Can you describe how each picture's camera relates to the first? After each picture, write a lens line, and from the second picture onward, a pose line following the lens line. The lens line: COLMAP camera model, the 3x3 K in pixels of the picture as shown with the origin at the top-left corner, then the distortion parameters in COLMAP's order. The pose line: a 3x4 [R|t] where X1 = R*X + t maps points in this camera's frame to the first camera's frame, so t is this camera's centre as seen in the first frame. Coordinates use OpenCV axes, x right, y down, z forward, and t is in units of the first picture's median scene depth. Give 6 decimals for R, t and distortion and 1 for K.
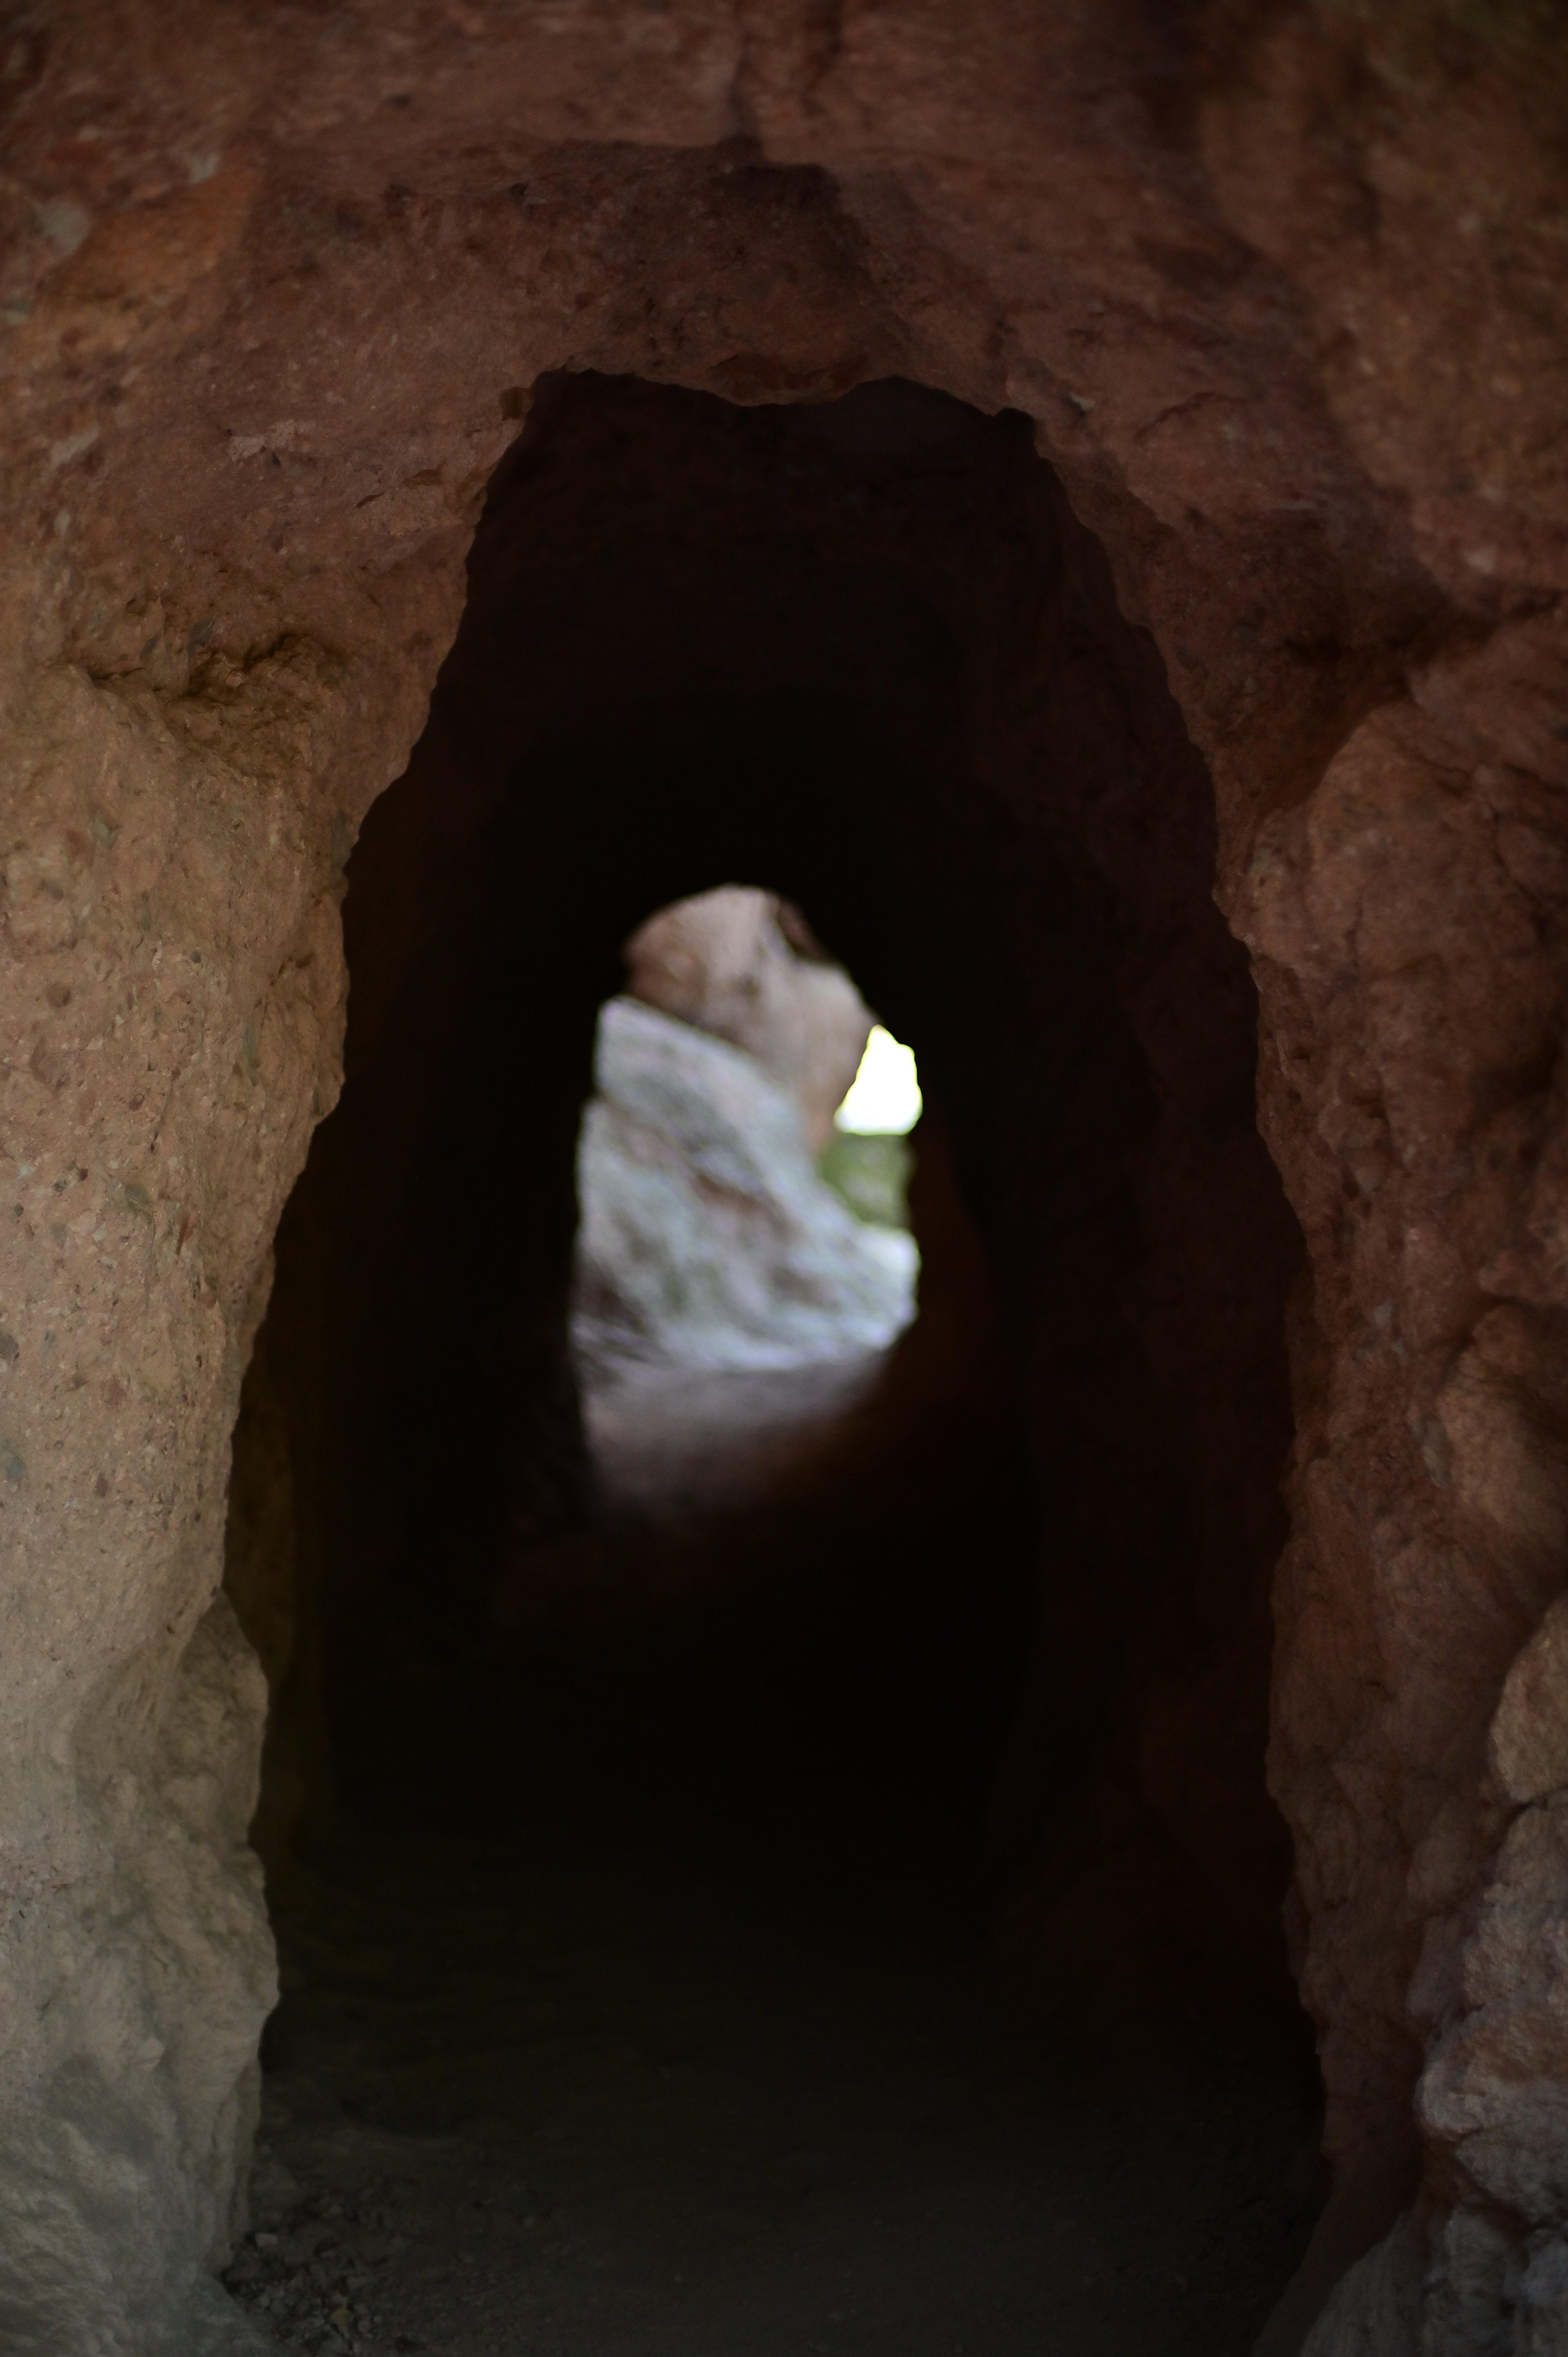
lens RADIAL K [[3291.9, 0, 784.0], [0, 3291.9, 1178.5], [0, 0, 1]] dist [-0.238683, 0.445895]
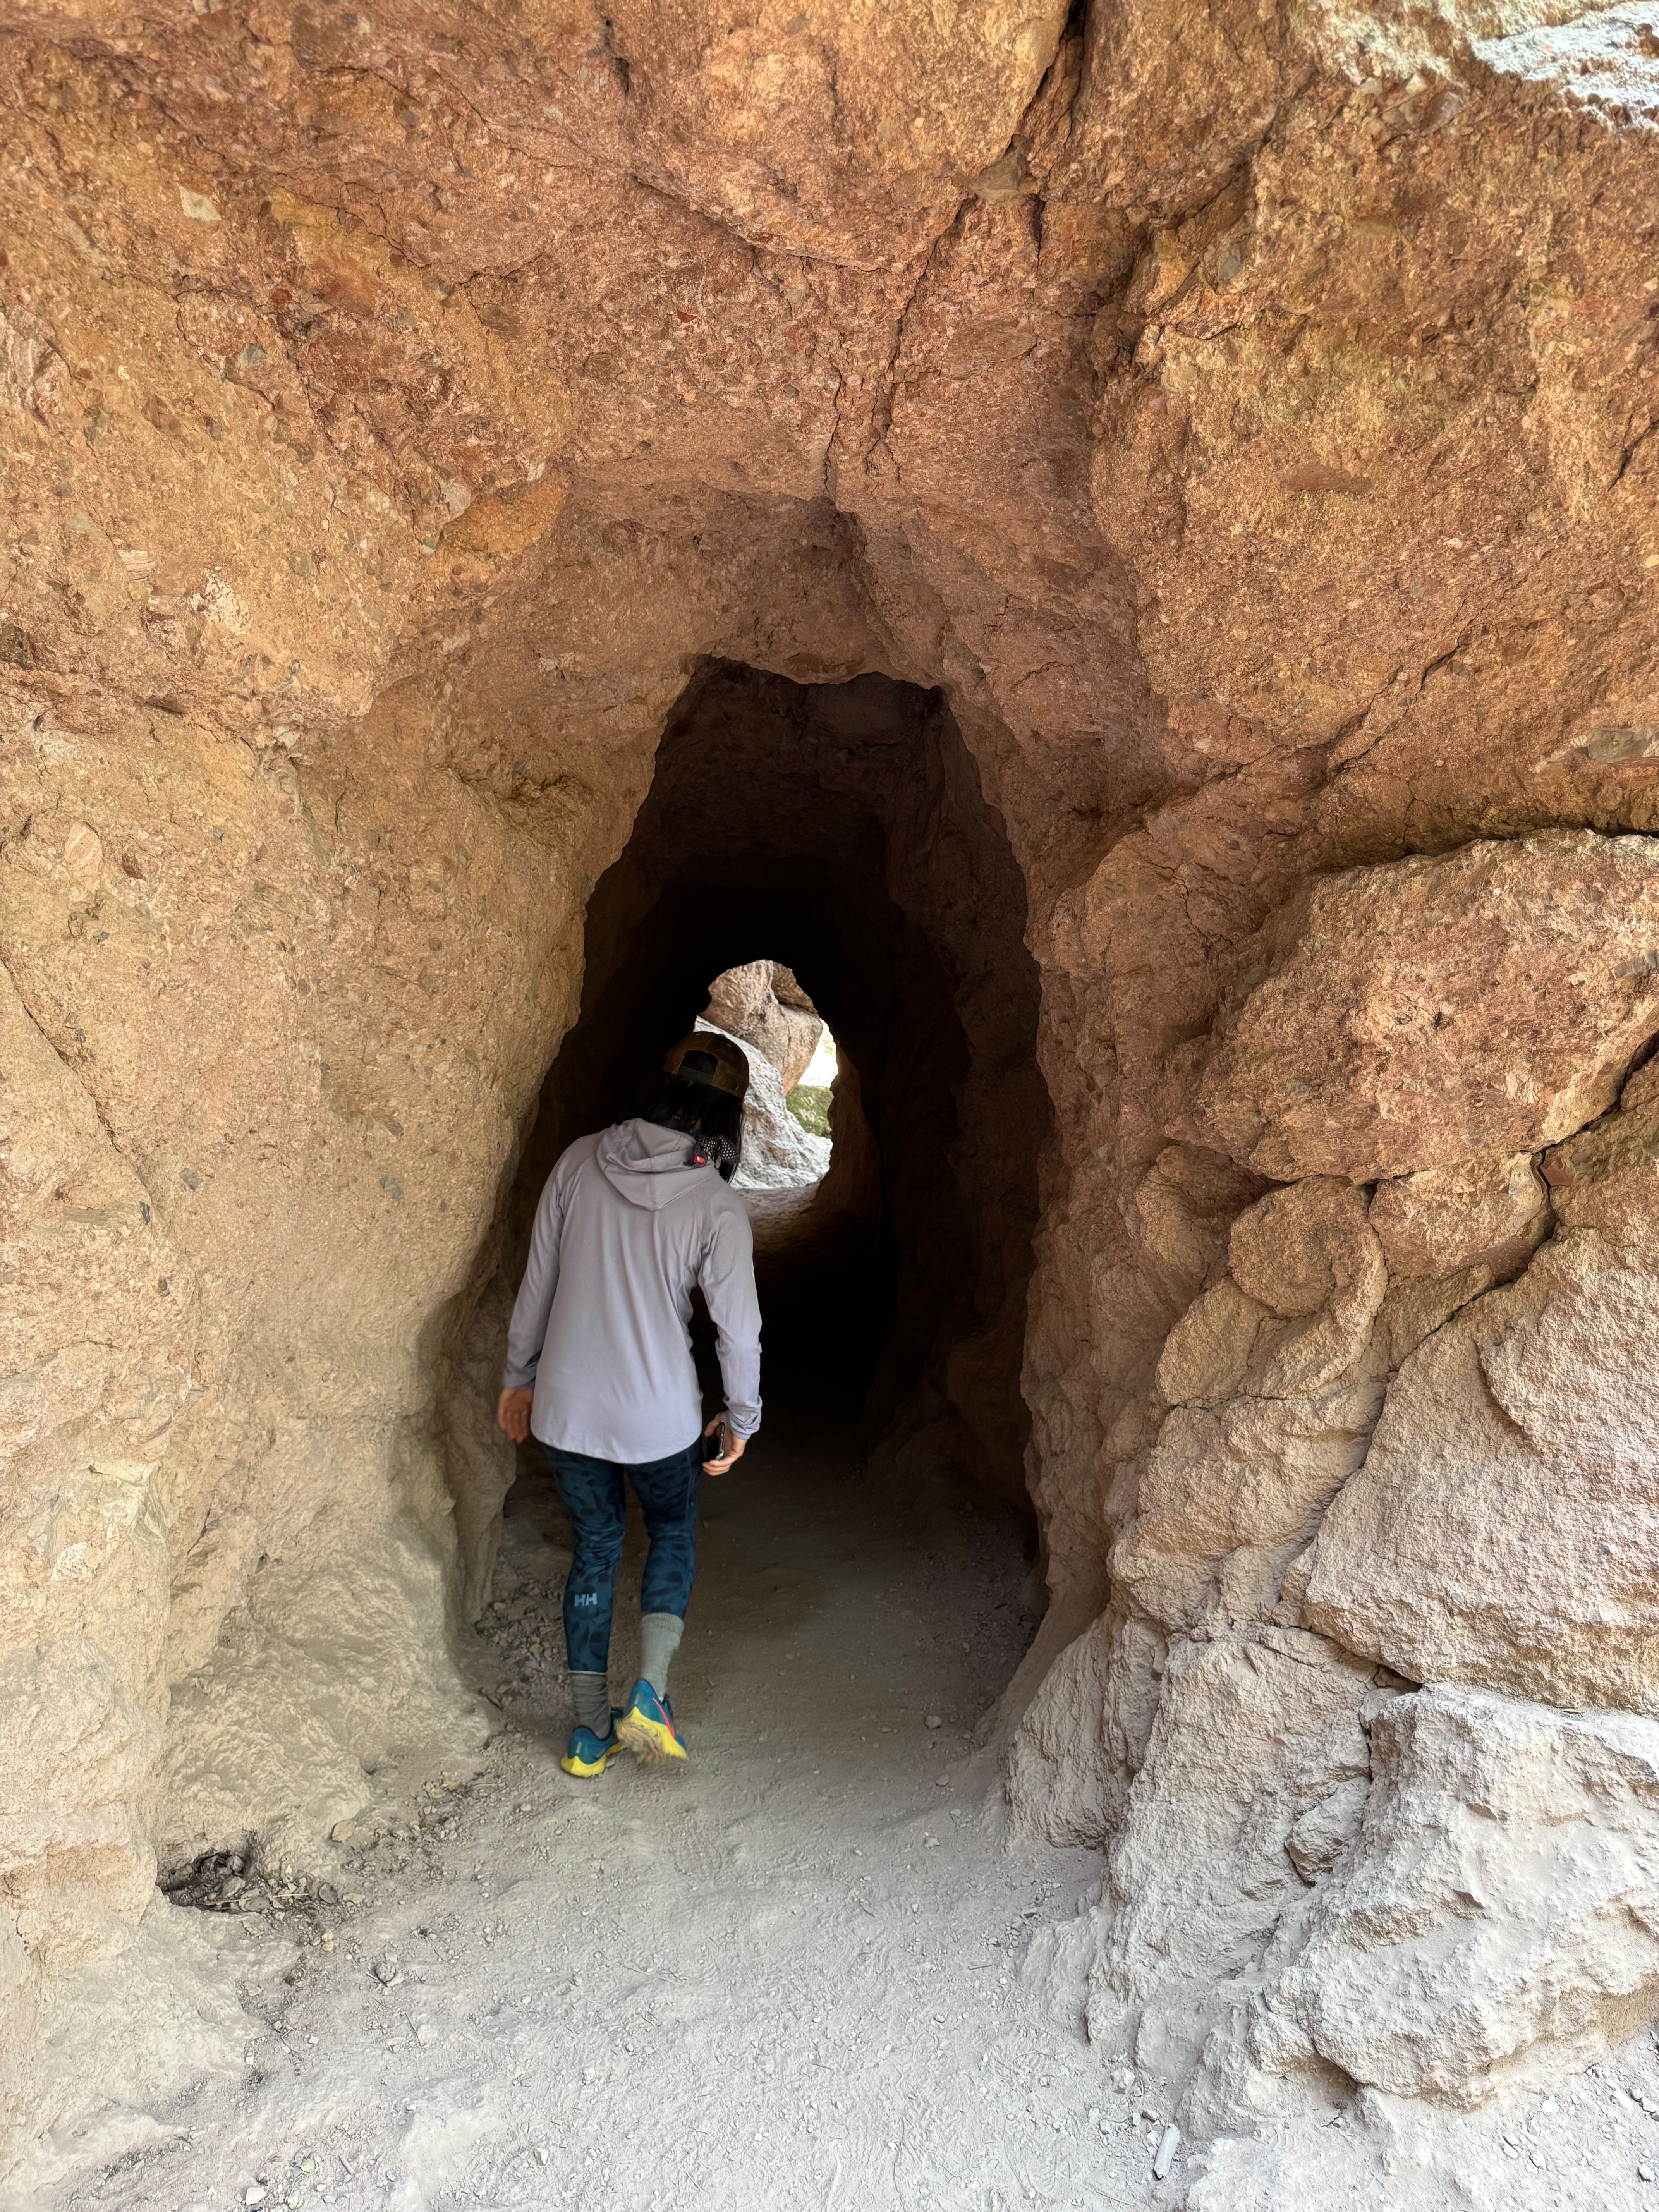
lens RADIAL K [[1502.4, 0, 832.4], [0, 1502.4, 1099.1], [0, 0, 1]] dist [0.030022, -0.028046]
pose [[0.997594, 0.055137, 0.042028, -0.021573], [-0.054801, 0.998456, -0.009122, 0.029404], [-0.042466, 0.006797, 0.999075, 0.105325]]
